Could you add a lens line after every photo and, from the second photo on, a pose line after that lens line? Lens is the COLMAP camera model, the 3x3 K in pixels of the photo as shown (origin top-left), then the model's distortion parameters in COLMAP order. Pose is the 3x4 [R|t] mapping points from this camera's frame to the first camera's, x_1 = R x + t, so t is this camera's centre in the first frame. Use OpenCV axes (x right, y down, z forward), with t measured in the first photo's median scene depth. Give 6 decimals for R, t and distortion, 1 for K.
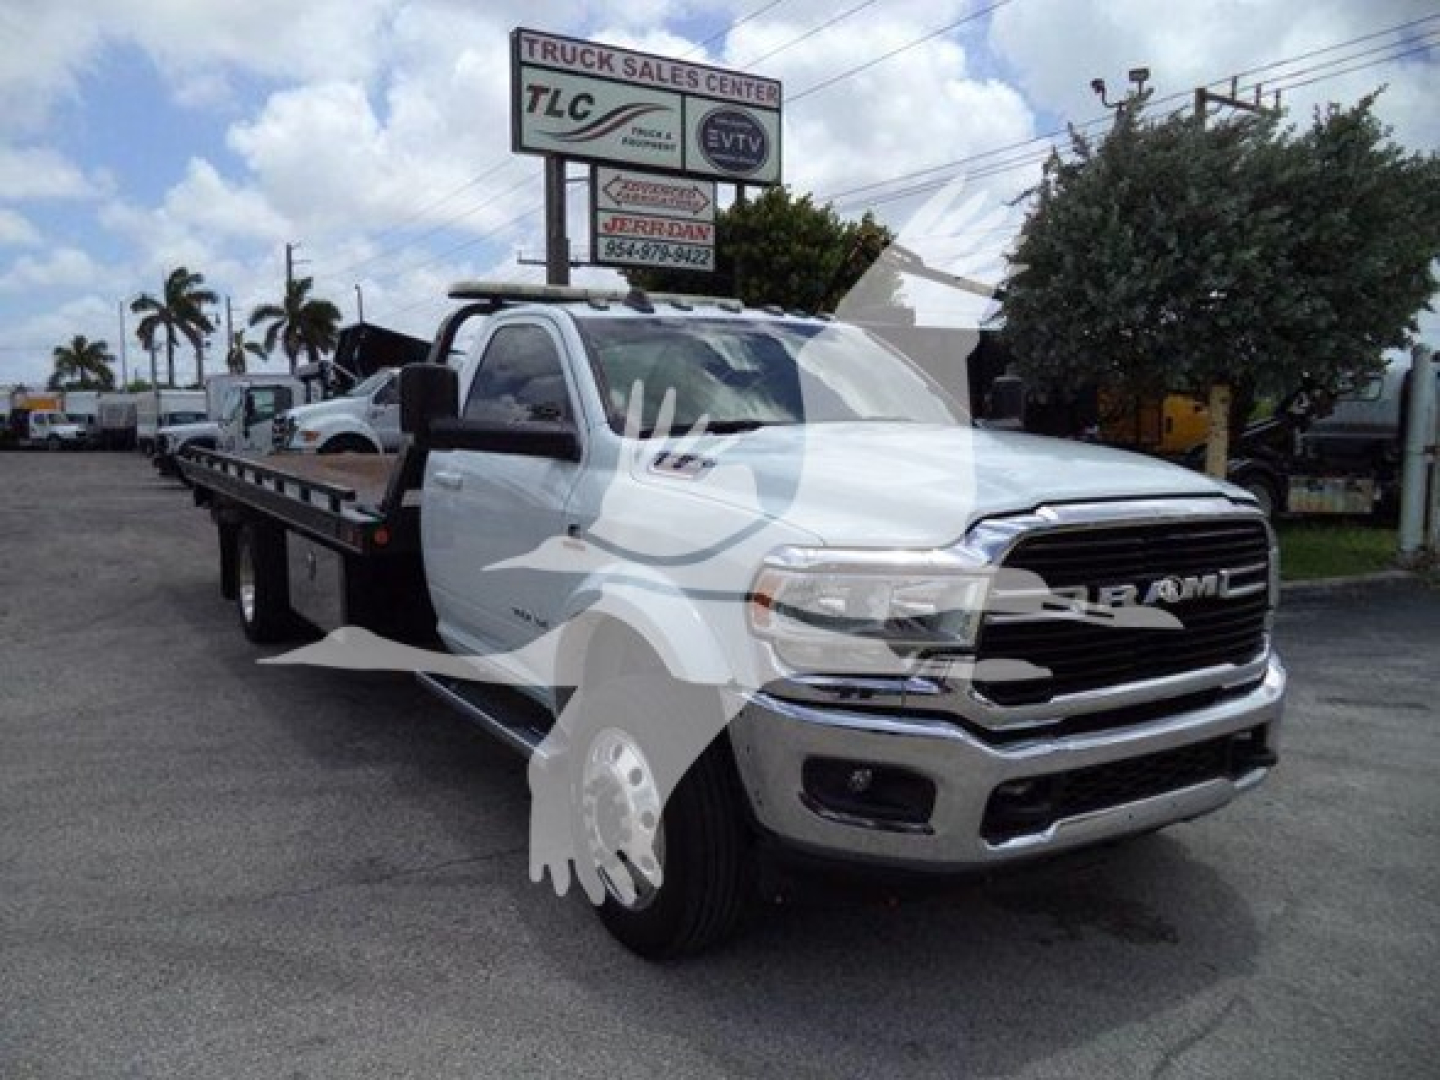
lens RADIAL K [[1155.4, 0, 720.0], [0, 1155.4, 540.0], [0, 0, 1]] dist [-0.017745, -0.004759]
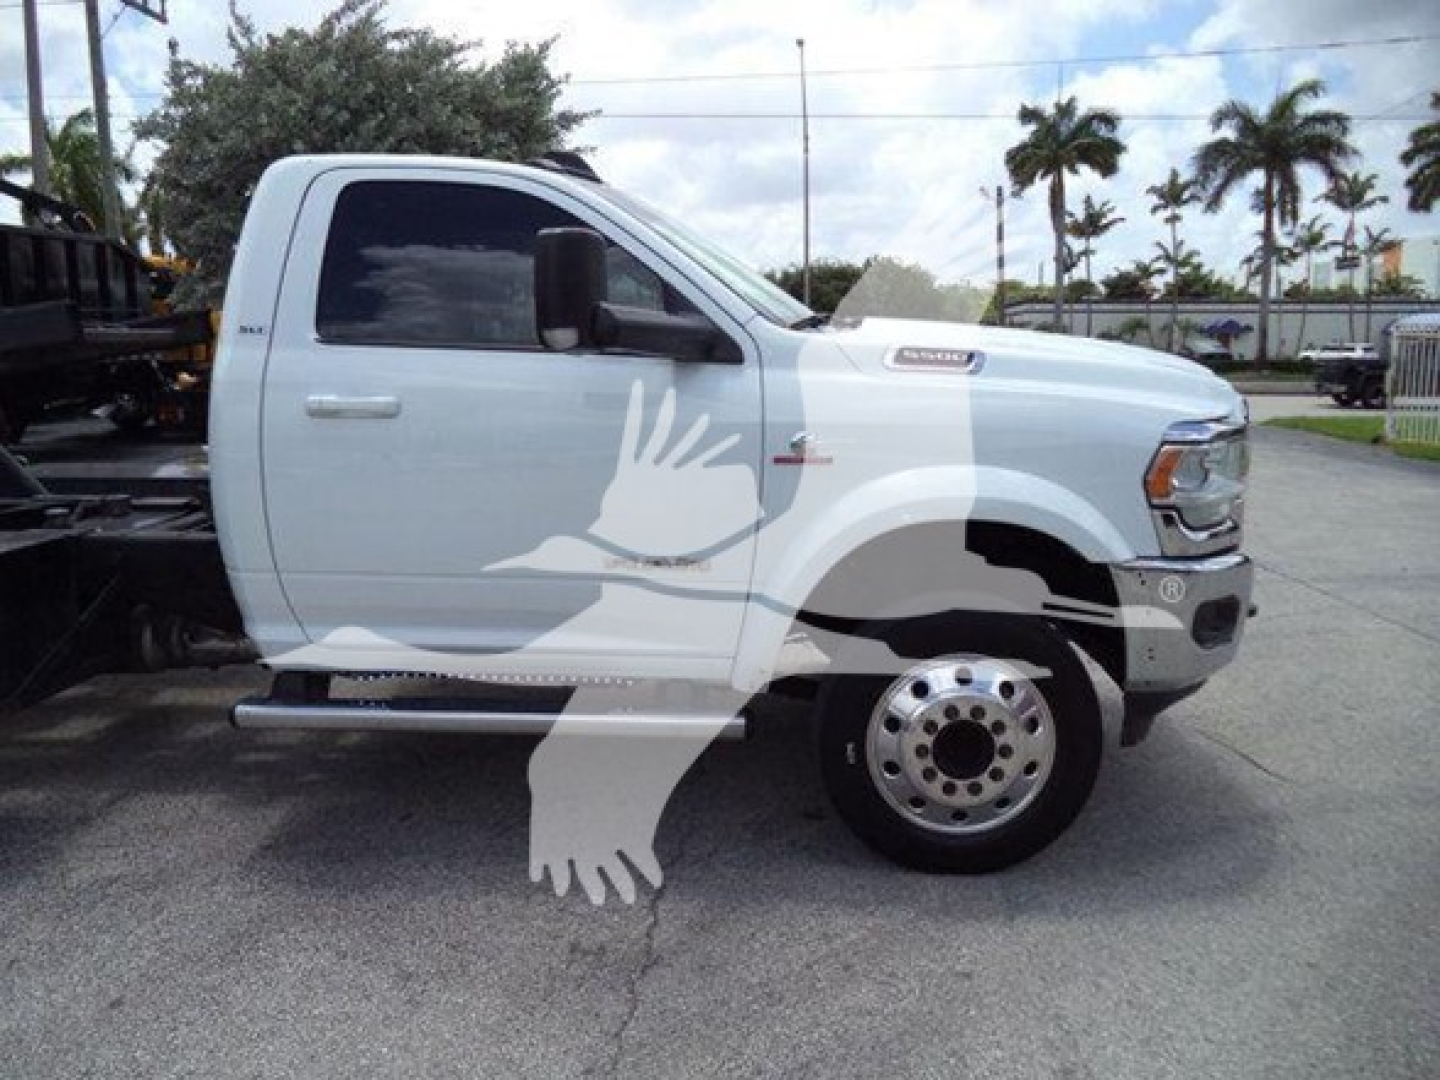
lens RADIAL K [[1189.7, 0, 720.0], [0, 1189.7, 540.0], [0, 0, 1]] dist [-0.205343, 0.391085]
pose [[0.564539, -0.150343, 0.811599, -0.145784], [0.098853, 0.988510, 0.114354, -0.007715], [-0.819466, 0.015672, 0.572914, 0.095501]]
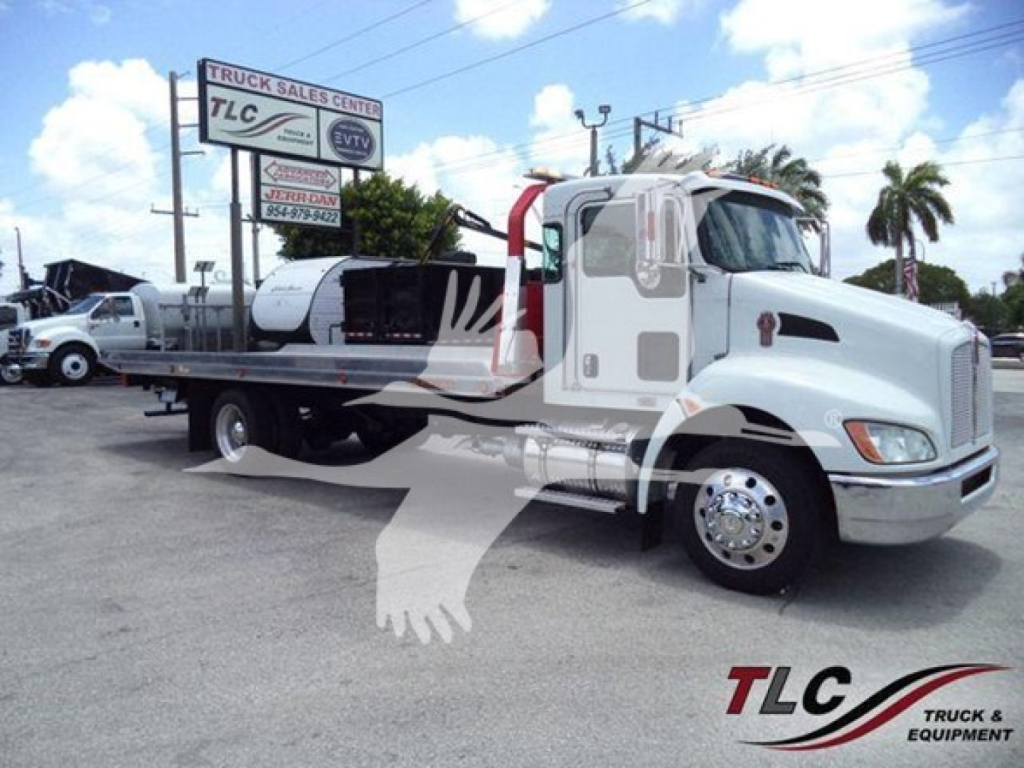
lens RADIAL K [[821.6, 0, 512.0], [0, 821.6, 384.0], [0, 0, 1]] dist [-0.034444, 0.006335]
pose [[0.966556, -0.028601, 0.254856, -0.068744], [0.036595, 0.998974, -0.026681, 0.002932], [-0.253831, 0.035115, 0.966611, -0.060900]]
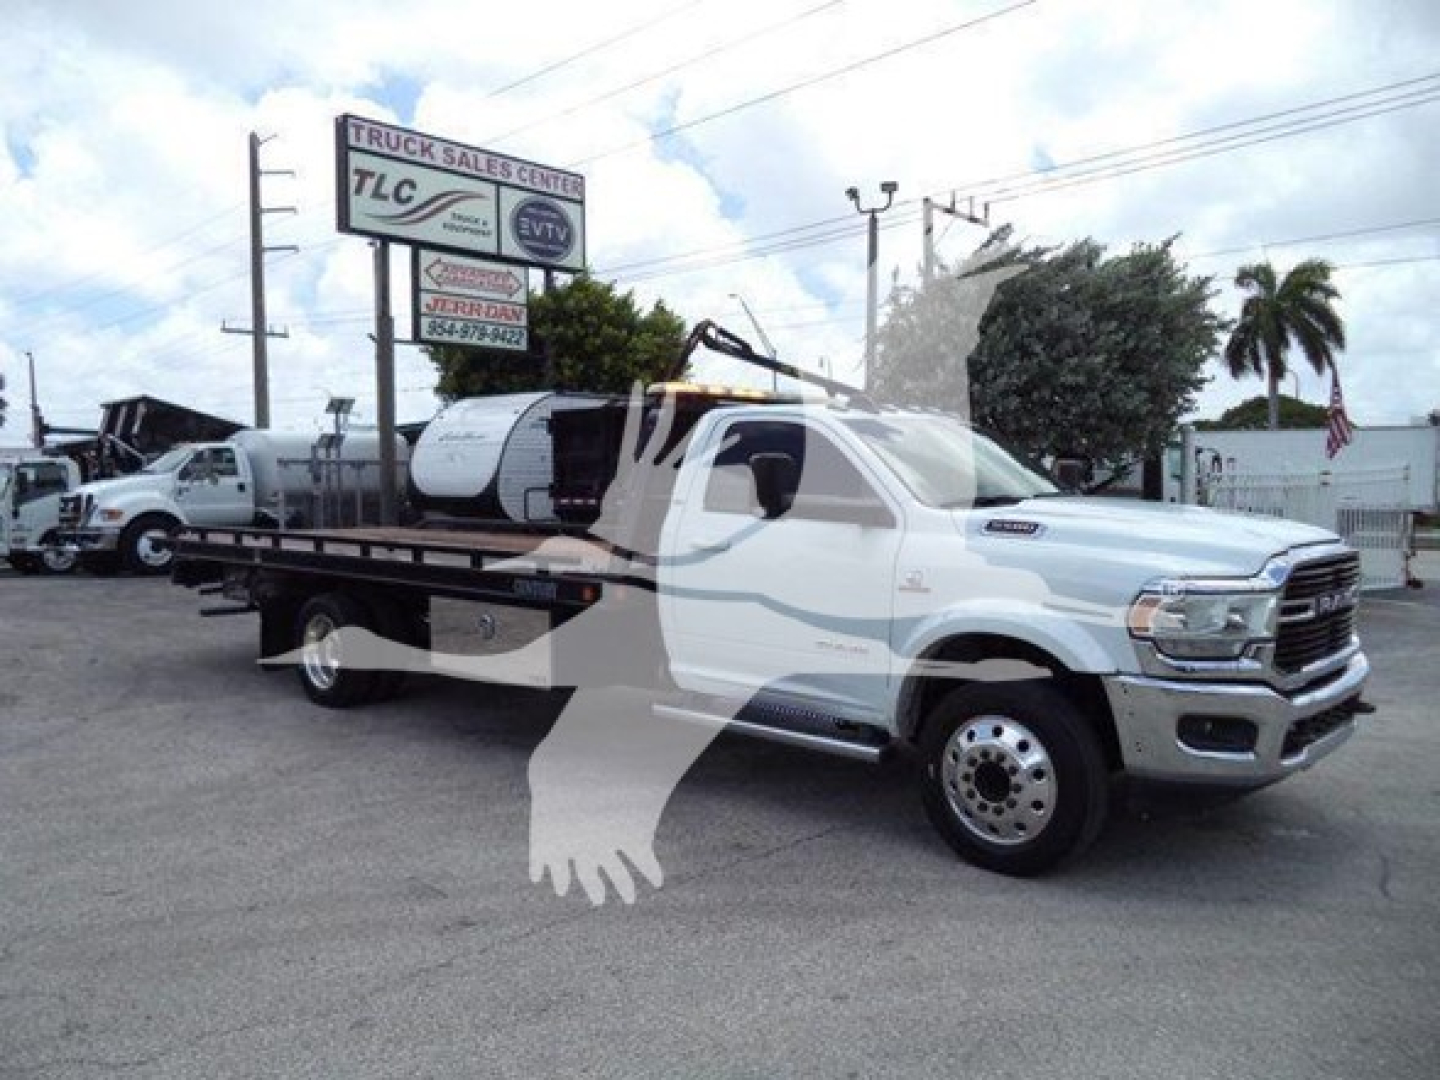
lens RADIAL K [[1156.6, 0, 720.0], [0, 1156.6, 540.0], [0, 0, 1]] dist [-0.025981, 0.001748]
pose [[0.964926, -0.022565, 0.261550, -0.119519], [0.038200, 0.997764, -0.054846, 0.002048], [-0.259727, 0.062913, 0.963630, -0.044473]]
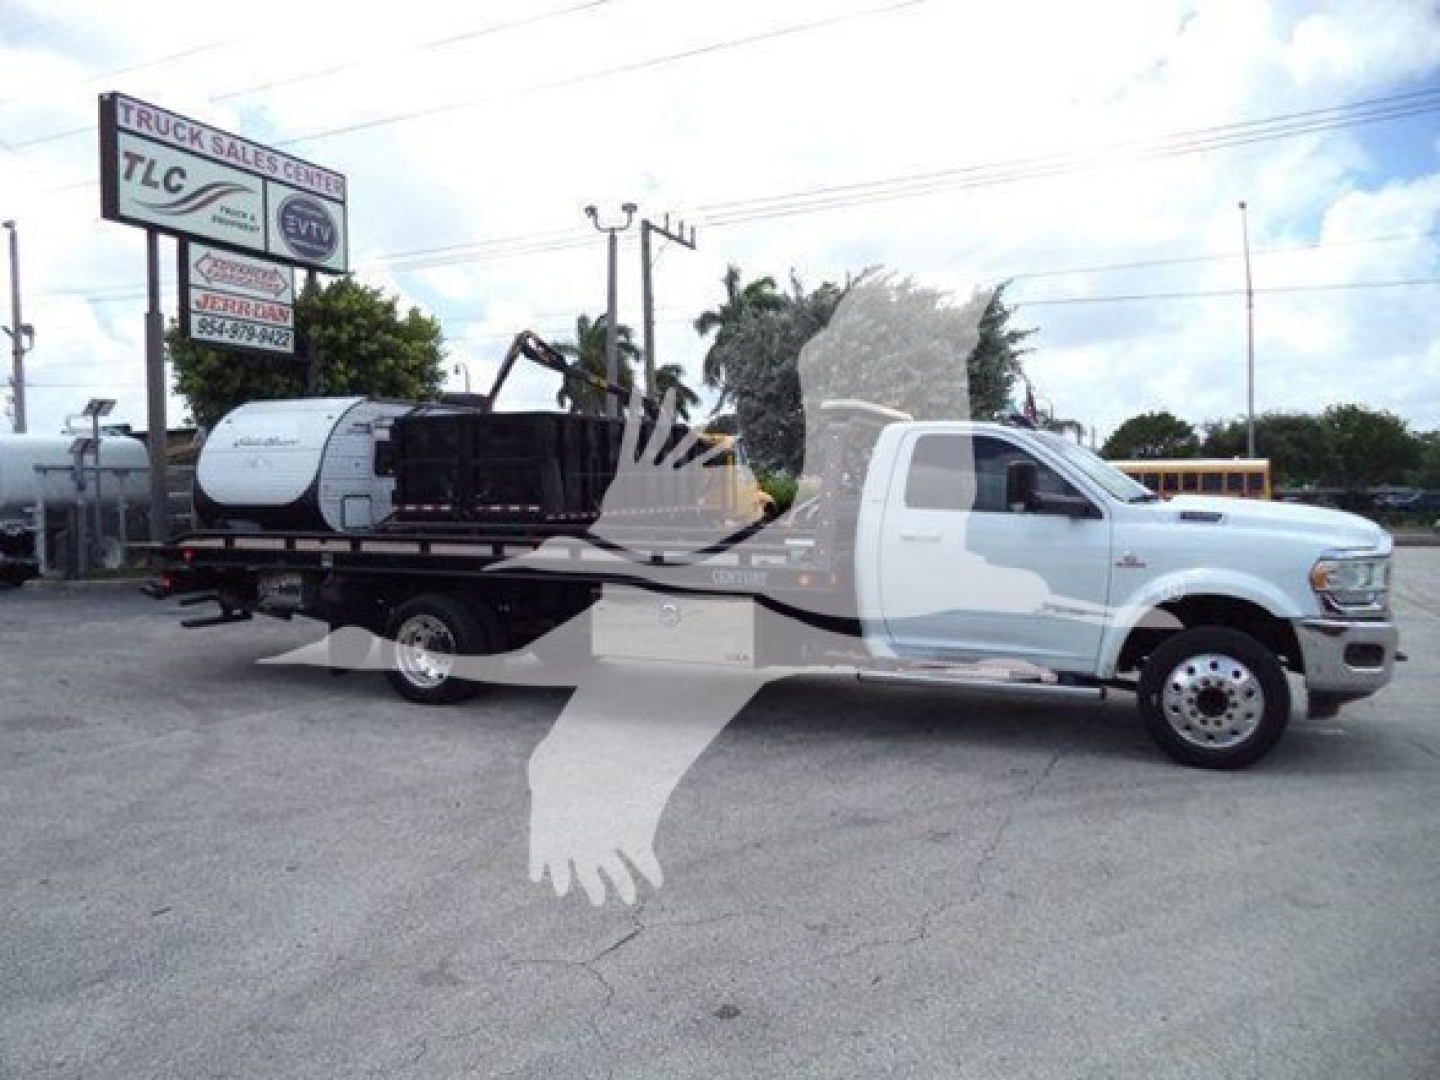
lens RADIAL K [[1155.4, 0, 720.0], [0, 1155.4, 540.0], [0, 0, 1]] dist [-0.034444, 0.006335]
pose [[0.823934, -0.037139, 0.565467, -0.283991], [0.074237, 0.996325, -0.042734, -0.000831], [-0.561801, 0.077189, 0.823663, -0.020638]]
